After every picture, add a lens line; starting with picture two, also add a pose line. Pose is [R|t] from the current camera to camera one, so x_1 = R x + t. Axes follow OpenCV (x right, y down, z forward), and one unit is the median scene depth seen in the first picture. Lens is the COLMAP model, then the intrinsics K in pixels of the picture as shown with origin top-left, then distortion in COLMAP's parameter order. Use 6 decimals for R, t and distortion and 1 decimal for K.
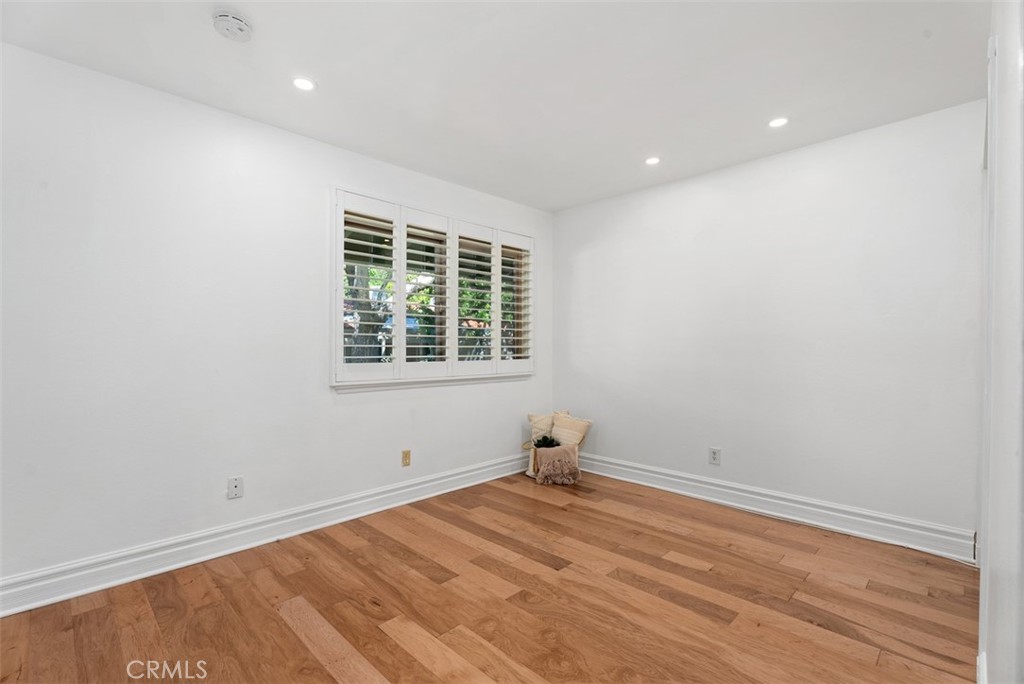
lens RADIAL K [[461.7, 0, 512.0], [0, 461.7, 342.0], [0, 0, 1]] dist [0.000804, 0.000299]
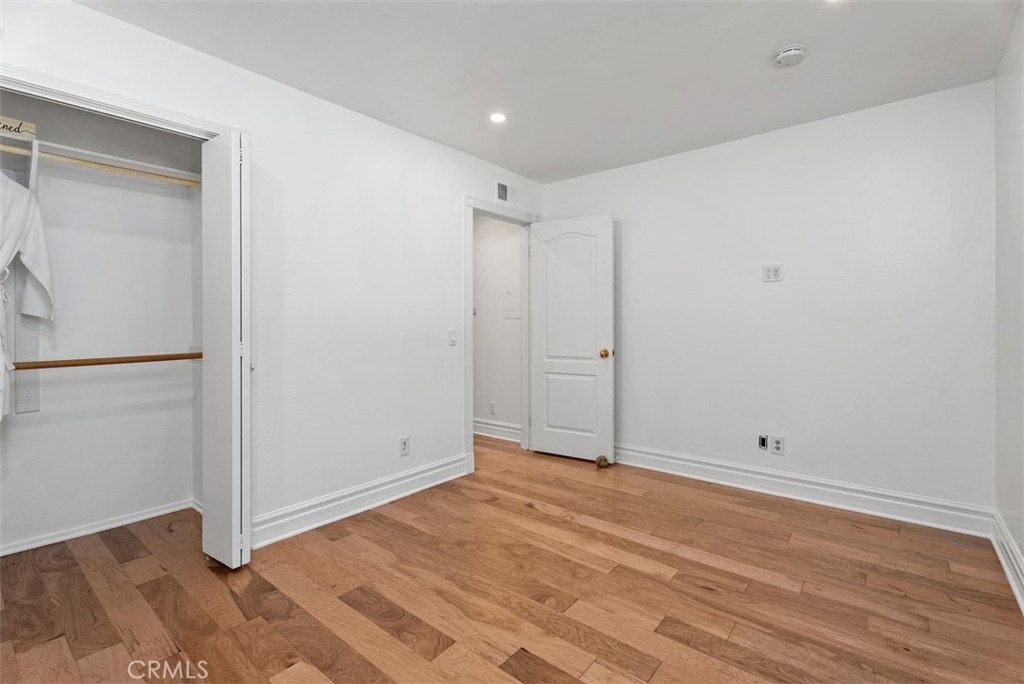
lens RADIAL K [[461.7, 0, 512.0], [0, 461.7, 342.0], [0, 0, 1]] dist [0.000804, 0.000299]
pose [[-0.996227, 0.007391, -0.086473, 0.191480], [0.005307, 0.999690, 0.024313, 0.021899], [0.086626, 0.023762, -0.995957, 1.881360]]
